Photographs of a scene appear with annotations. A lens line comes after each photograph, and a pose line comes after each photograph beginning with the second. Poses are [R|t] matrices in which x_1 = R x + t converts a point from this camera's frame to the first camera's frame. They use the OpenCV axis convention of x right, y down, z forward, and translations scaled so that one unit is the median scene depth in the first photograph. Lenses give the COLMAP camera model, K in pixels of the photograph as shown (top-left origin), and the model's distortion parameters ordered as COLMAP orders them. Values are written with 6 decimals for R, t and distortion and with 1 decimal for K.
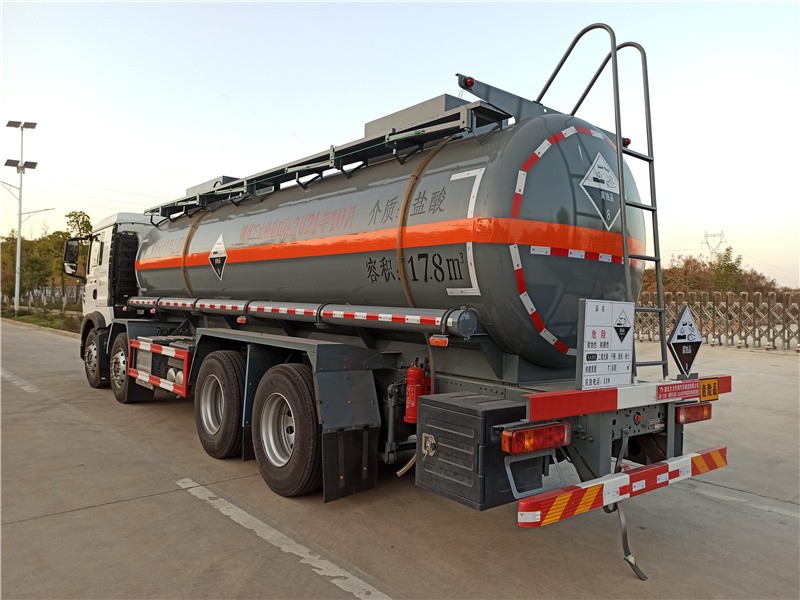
lens RADIAL K [[585.6, 0, 400.4], [0, 585.6, 301.8], [0, 0, 1]] dist [0.053393, -0.010812]
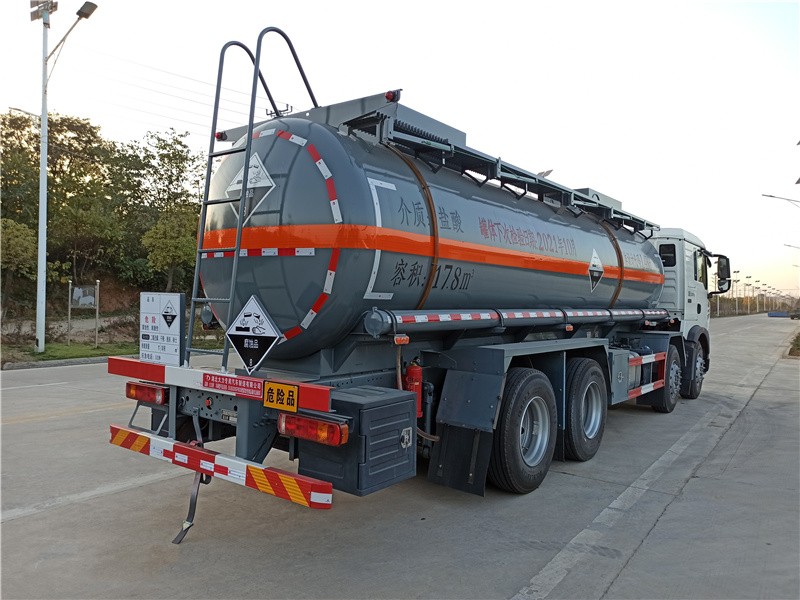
lens RADIAL K [[585.6, 0, 400.4], [0, 585.6, 300.8], [0, 0, 1]] dist [0.053393, -0.010812]
pose [[0.237604, -0.030475, -0.970884, 1.639901], [-0.007862, 0.999415, -0.033295, 0.050494], [0.971330, 0.015544, 0.237226, 1.169586]]
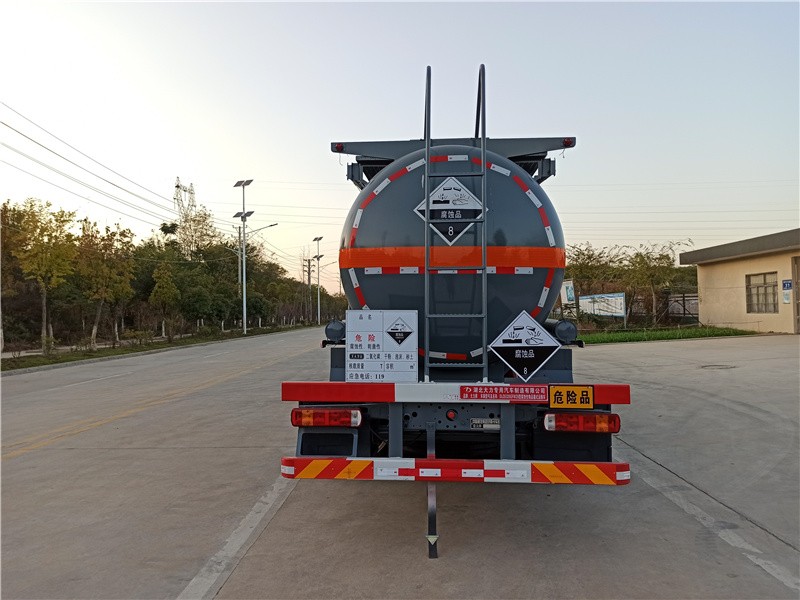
lens RADIAL K [[585.6, 0, 397.4], [0, 585.6, 303.2], [0, 0, 1]] dist [0.053393, -0.010812]
pose [[0.728659, -0.046773, -0.683278, 1.172776], [0.032769, 0.998904, -0.033434, 0.024751], [0.684092, 0.001971, 0.729393, 0.146218]]
